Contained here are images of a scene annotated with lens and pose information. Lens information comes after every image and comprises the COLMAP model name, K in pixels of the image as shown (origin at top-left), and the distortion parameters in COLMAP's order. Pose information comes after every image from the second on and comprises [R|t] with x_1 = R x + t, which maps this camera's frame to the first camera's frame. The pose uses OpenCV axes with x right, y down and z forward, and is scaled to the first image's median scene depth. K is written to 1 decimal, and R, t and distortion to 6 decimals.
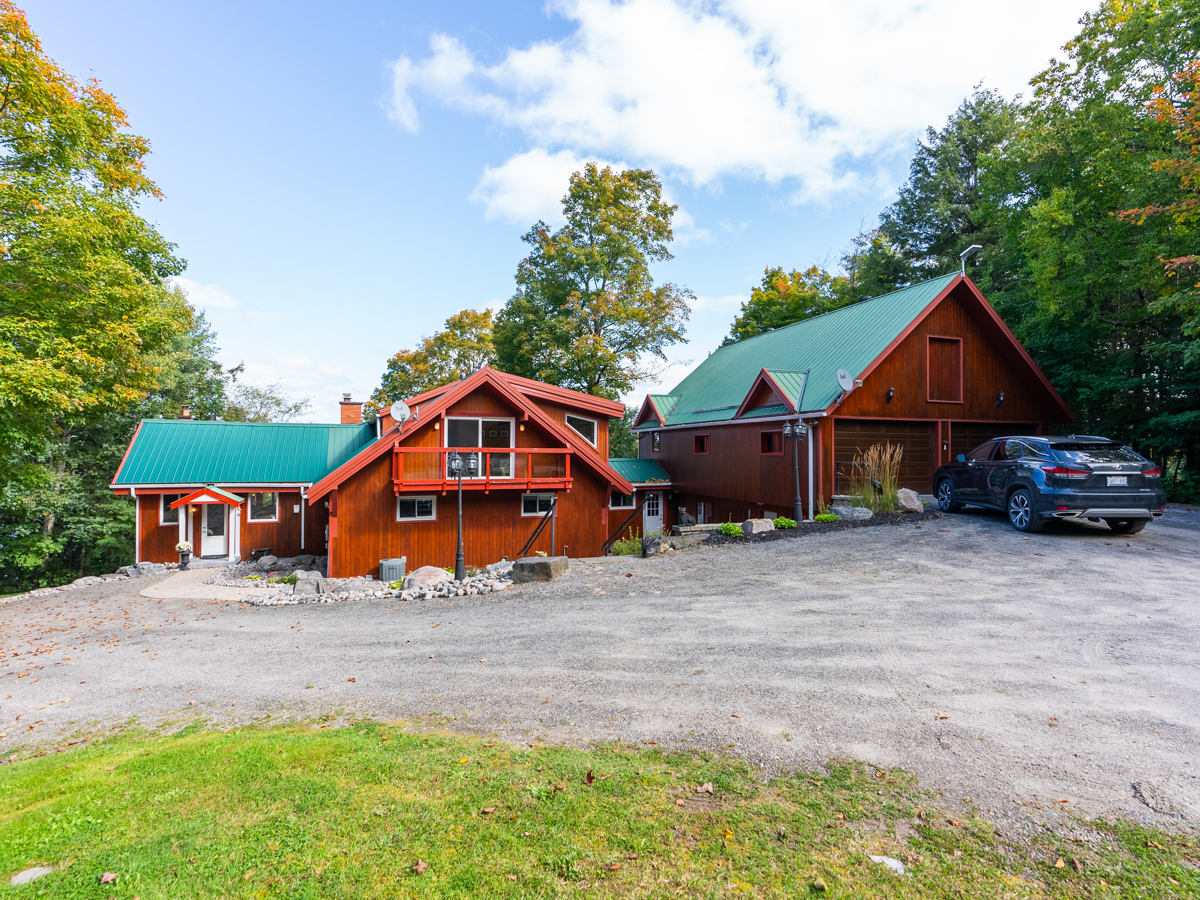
lens RADIAL K [[605.1, 0, 602.0], [0, 605.1, 449.2], [0, 0, 1]] dist [-0.016993, 0.007447]
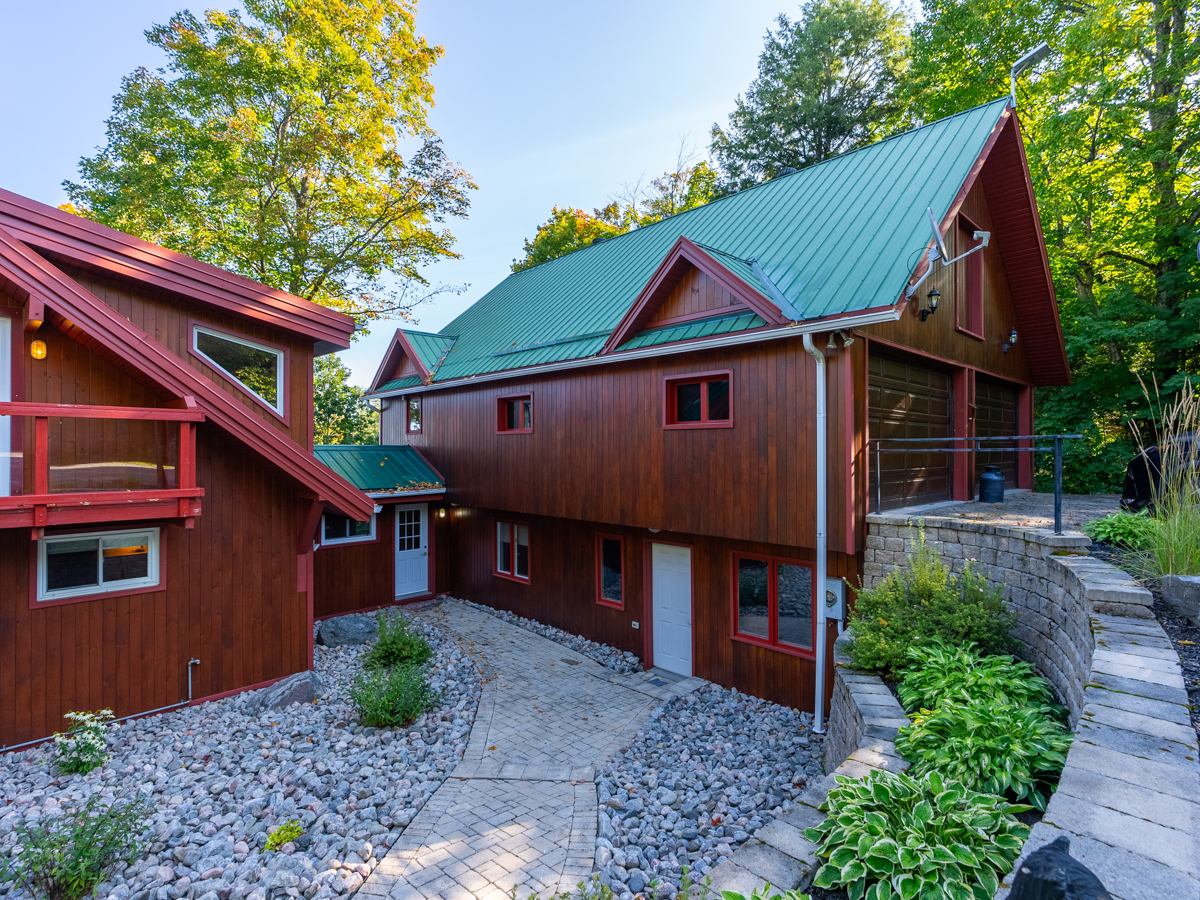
lens RADIAL K [[605.1, 0, 603.4], [0, 605.1, 444.2], [0, 0, 1]] dist [-0.016993, 0.007447]
pose [[0.908200, -0.000990, 0.418535, 0.018642], [0.001818, 0.999997, -0.001579, 0.020016], [-0.418533, 0.002195, 0.908199, 0.524189]]
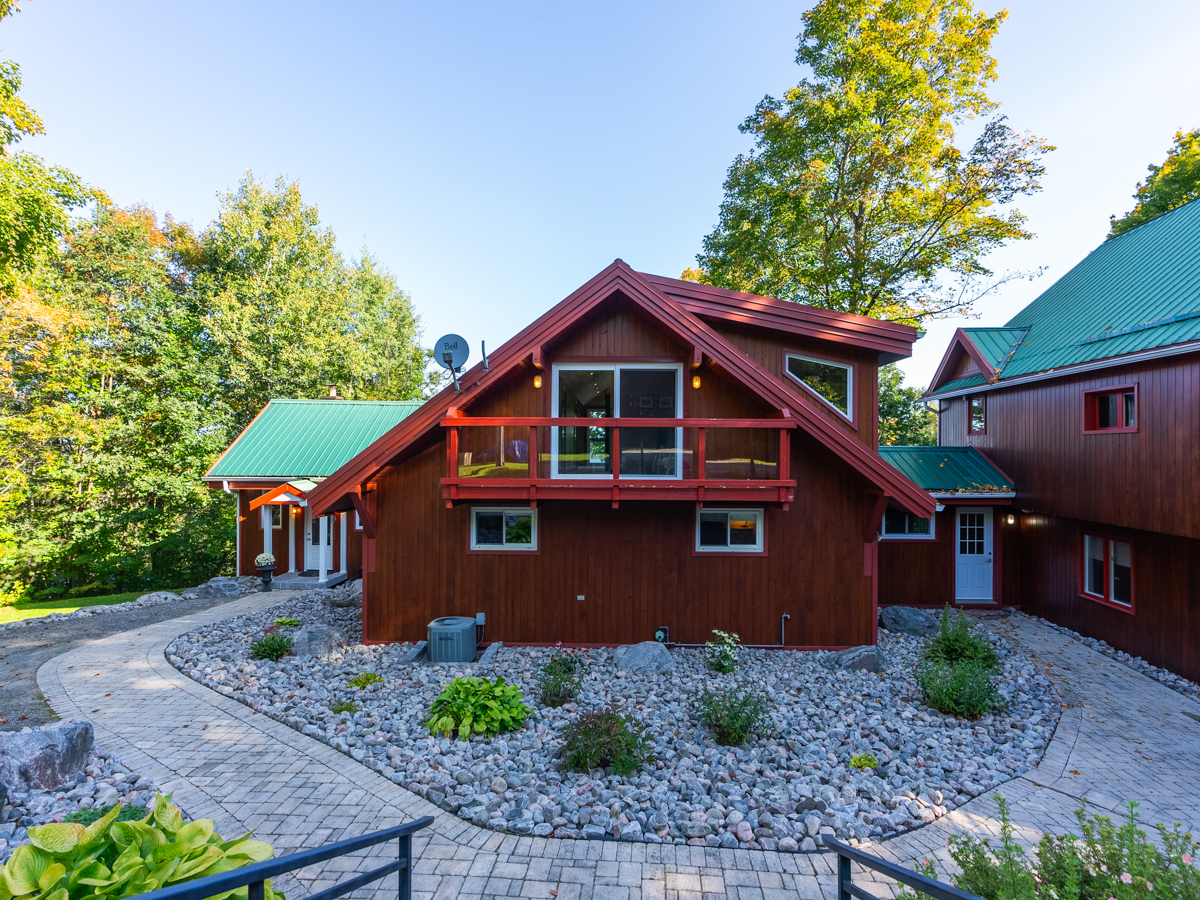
lens RADIAL K [[605.1, 0, 604.3], [0, 605.1, 445.6], [0, 0, 1]] dist [-0.016993, 0.007447]
pose [[0.913096, -0.001941, -0.407740, 0.007241], [0.001085, 0.999997, -0.002330, 0.019868], [0.407743, 0.001685, 0.913095, 0.471936]]
